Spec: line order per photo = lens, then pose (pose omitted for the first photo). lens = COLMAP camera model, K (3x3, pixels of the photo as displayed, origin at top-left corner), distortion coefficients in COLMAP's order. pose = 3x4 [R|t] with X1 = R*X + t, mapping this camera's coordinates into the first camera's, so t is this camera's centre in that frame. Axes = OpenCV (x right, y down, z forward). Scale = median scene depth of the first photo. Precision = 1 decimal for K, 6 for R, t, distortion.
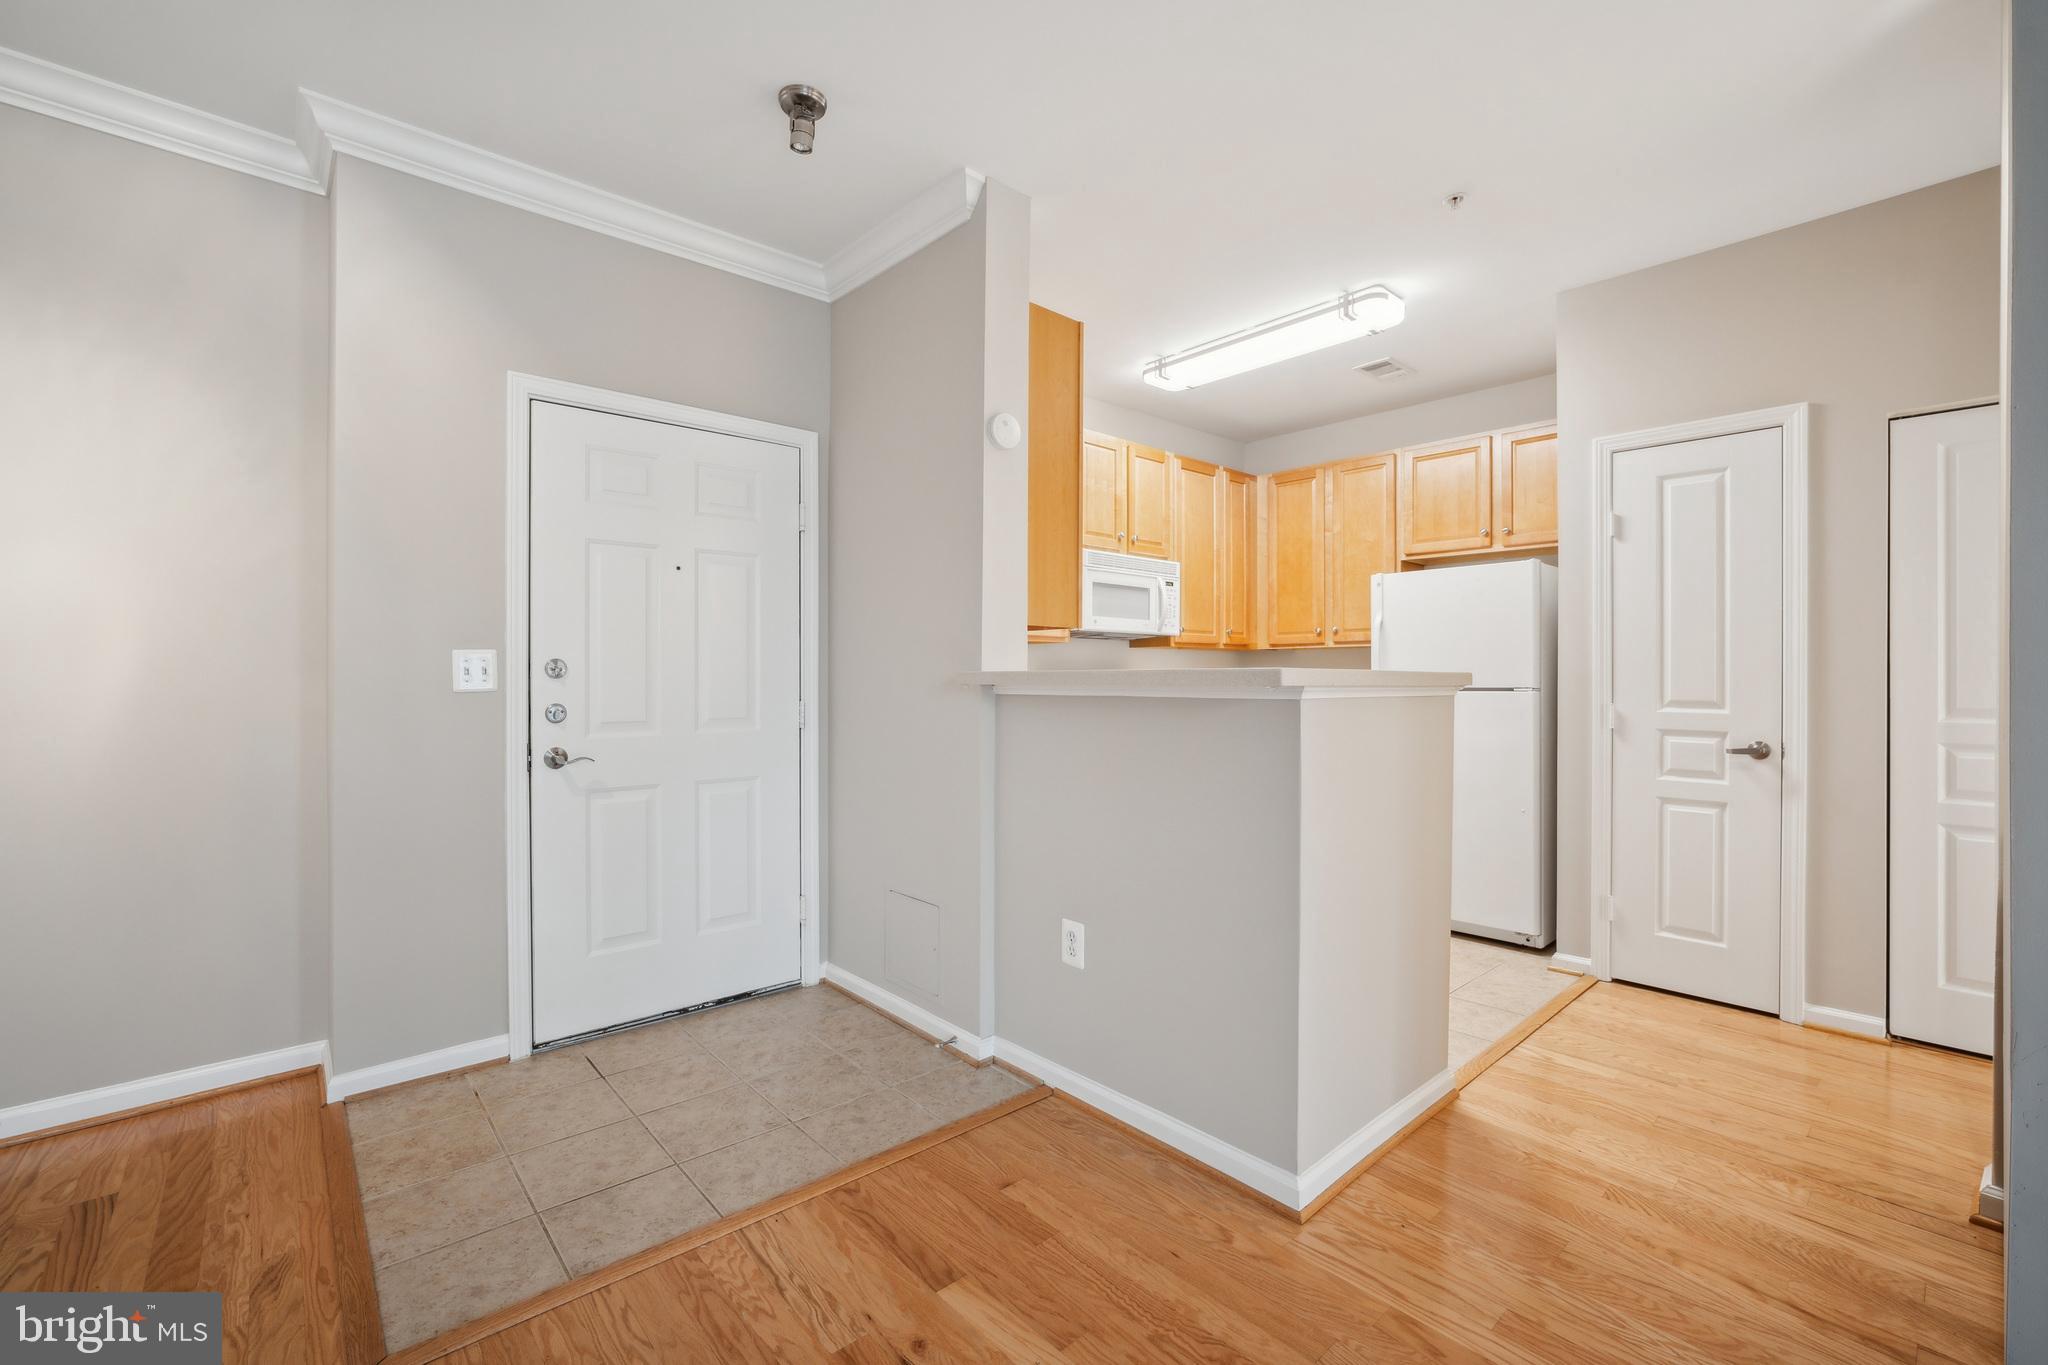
lens RADIAL K [[868.6, 0, 1038.5], [0, 868.6, 671.3], [0, 0, 1]] dist [-0.031621, 0.004930]
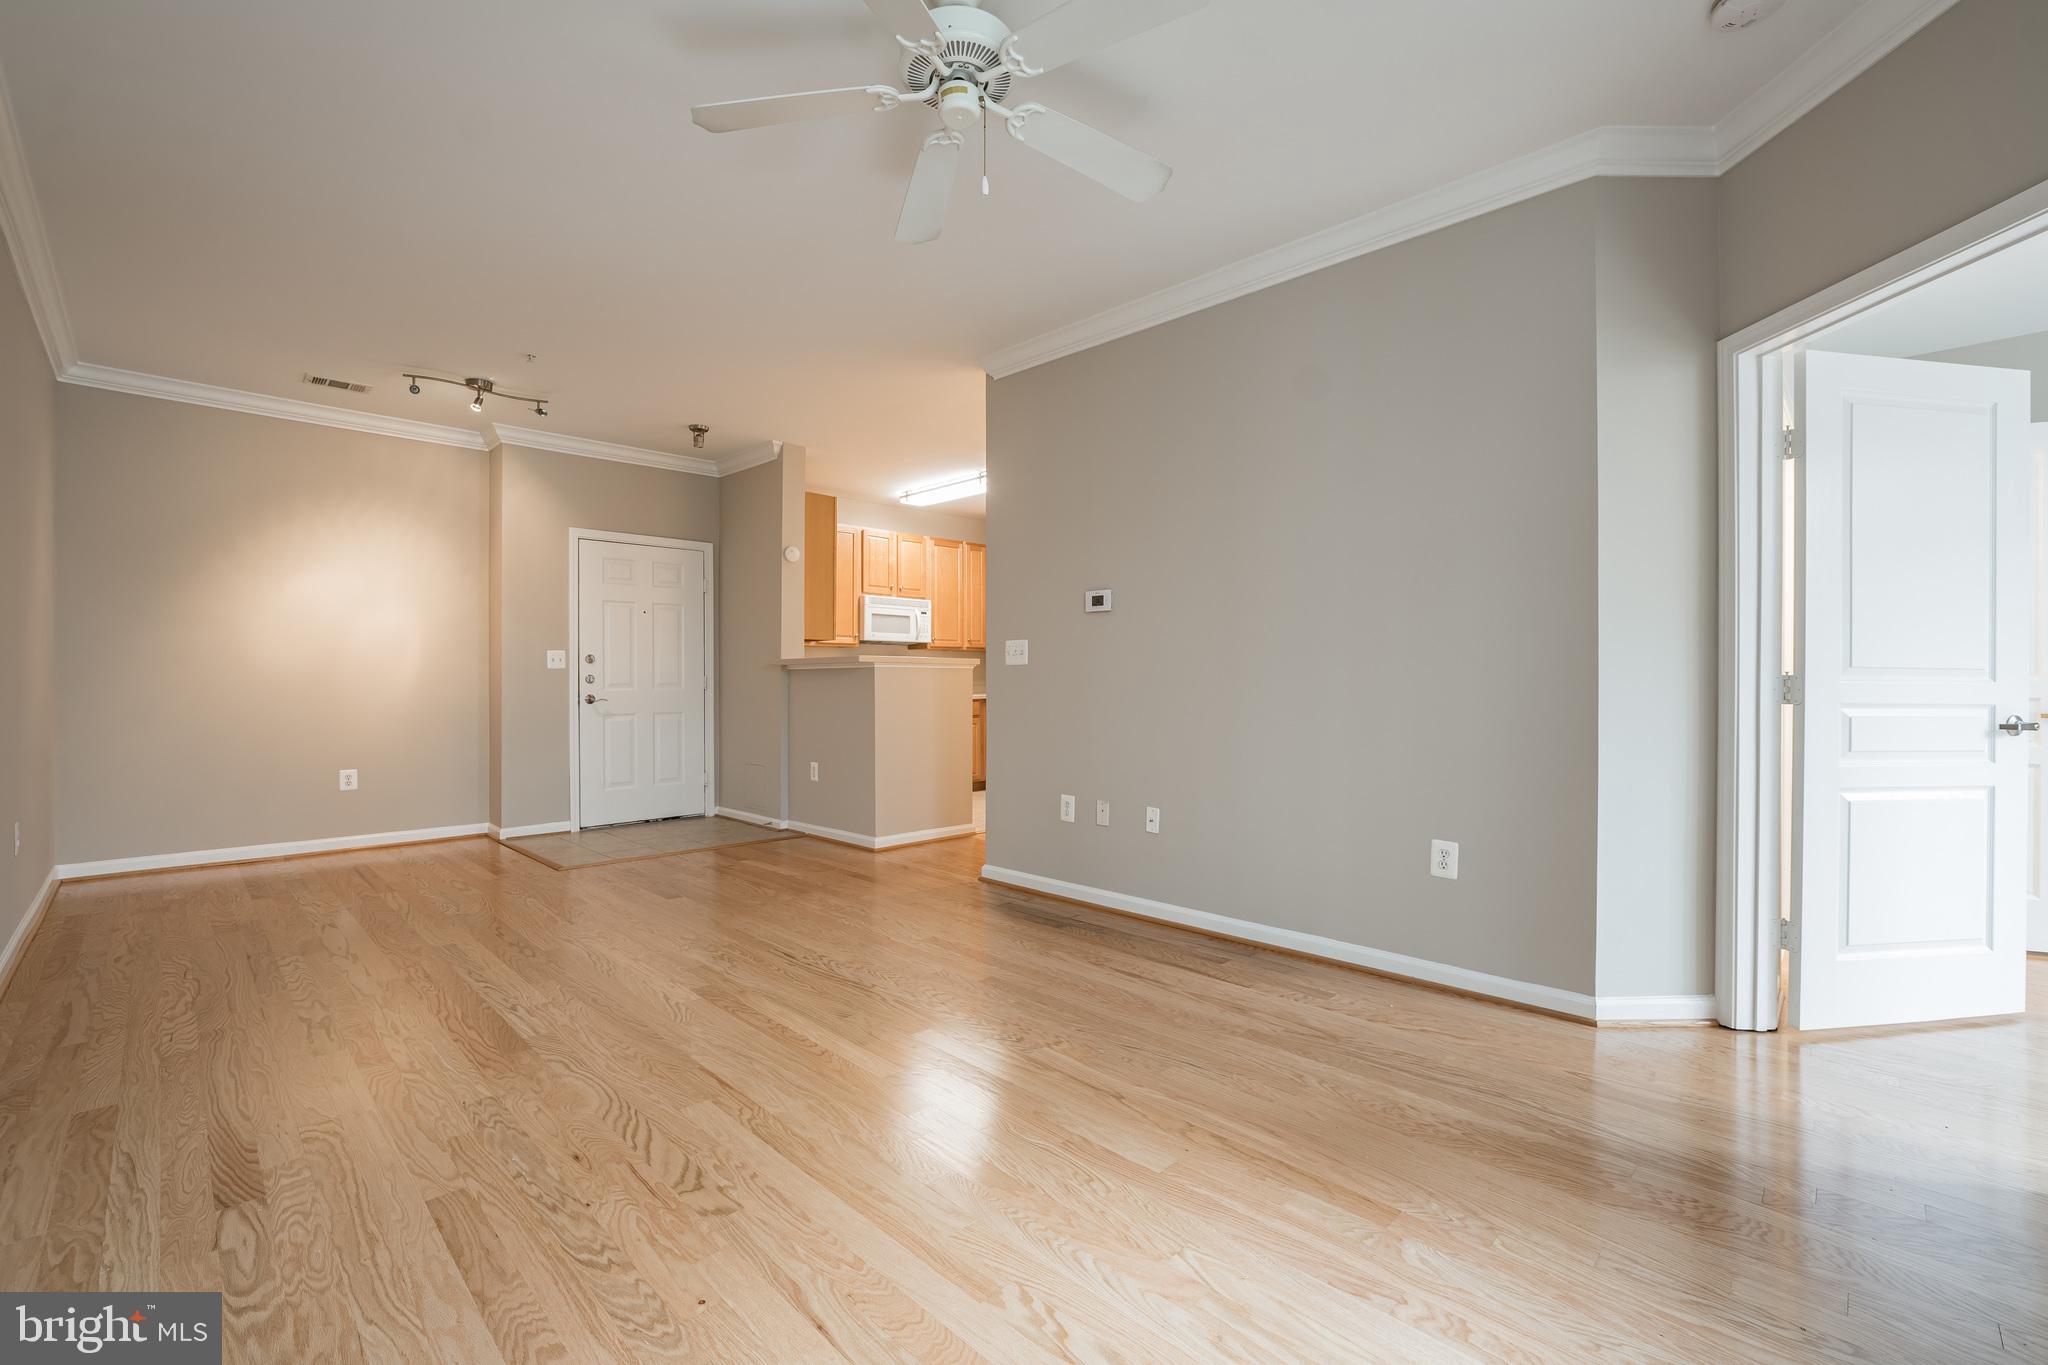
lens RADIAL K [[868.6, 0, 1019.6], [0, 868.6, 674.5], [0, 0, 1]] dist [-0.031621, 0.004930]
pose [[0.998721, -0.004376, 0.050378, 0.418455], [0.004489, 0.999988, -0.002148, 0.044488], [-0.050368, 0.002372, 0.998728, -1.231150]]
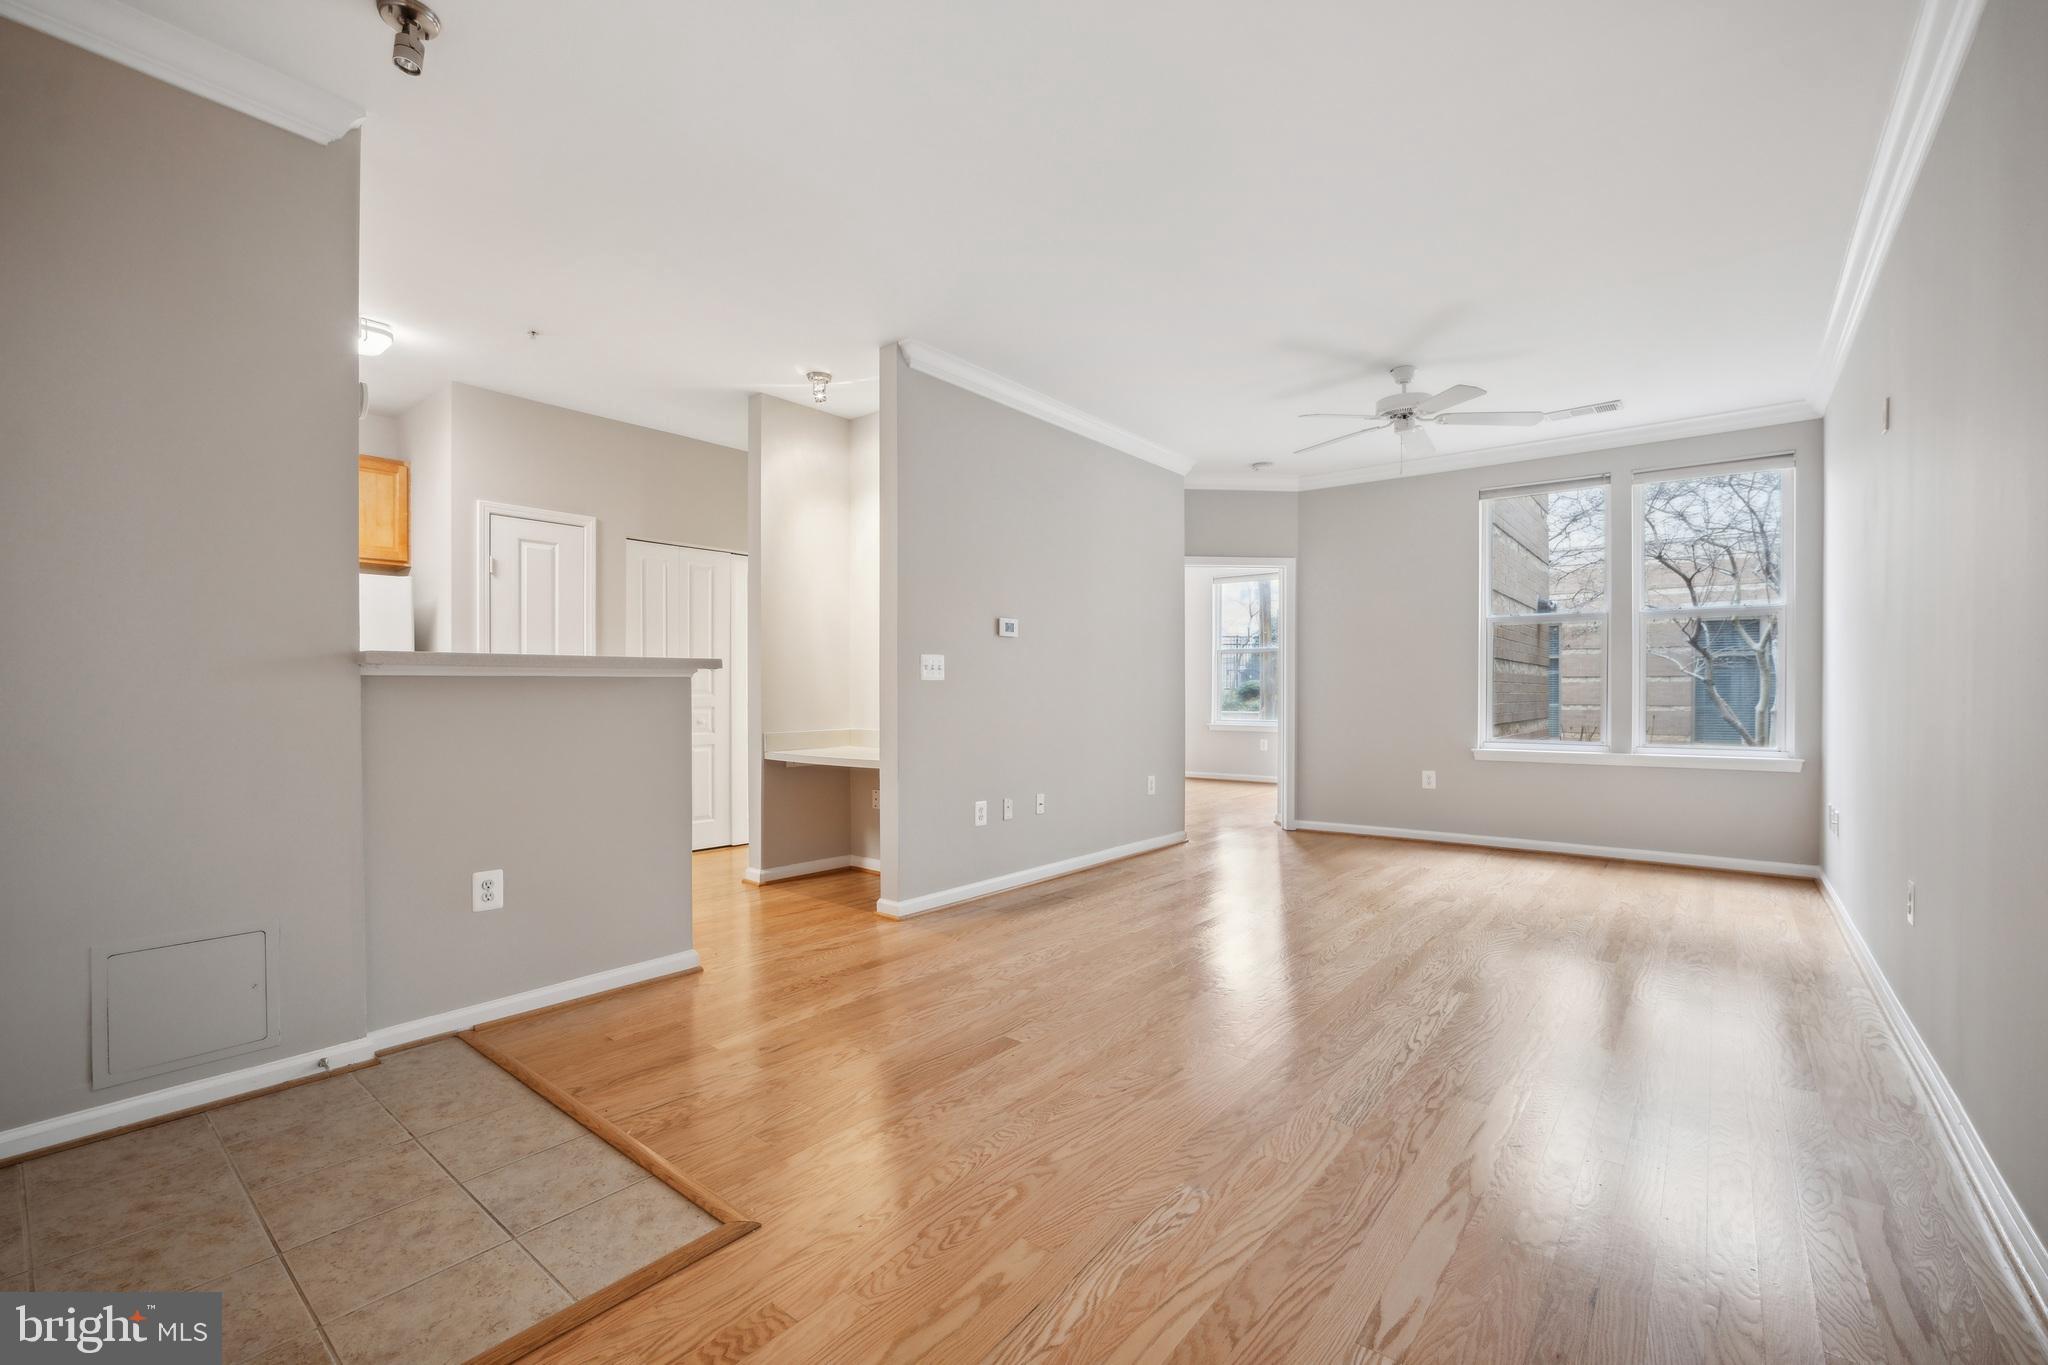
lens RADIAL K [[868.6, 0, 1040.9], [0, 868.6, 686.8], [0, 0, 1]] dist [-0.031621, 0.004930]
pose [[-0.164639, 0.004670, 0.986343, -1.028189], [0.001067, 0.999989, -0.004556, 0.042777], [-0.986353, 0.000303, -0.164642, 0.395950]]
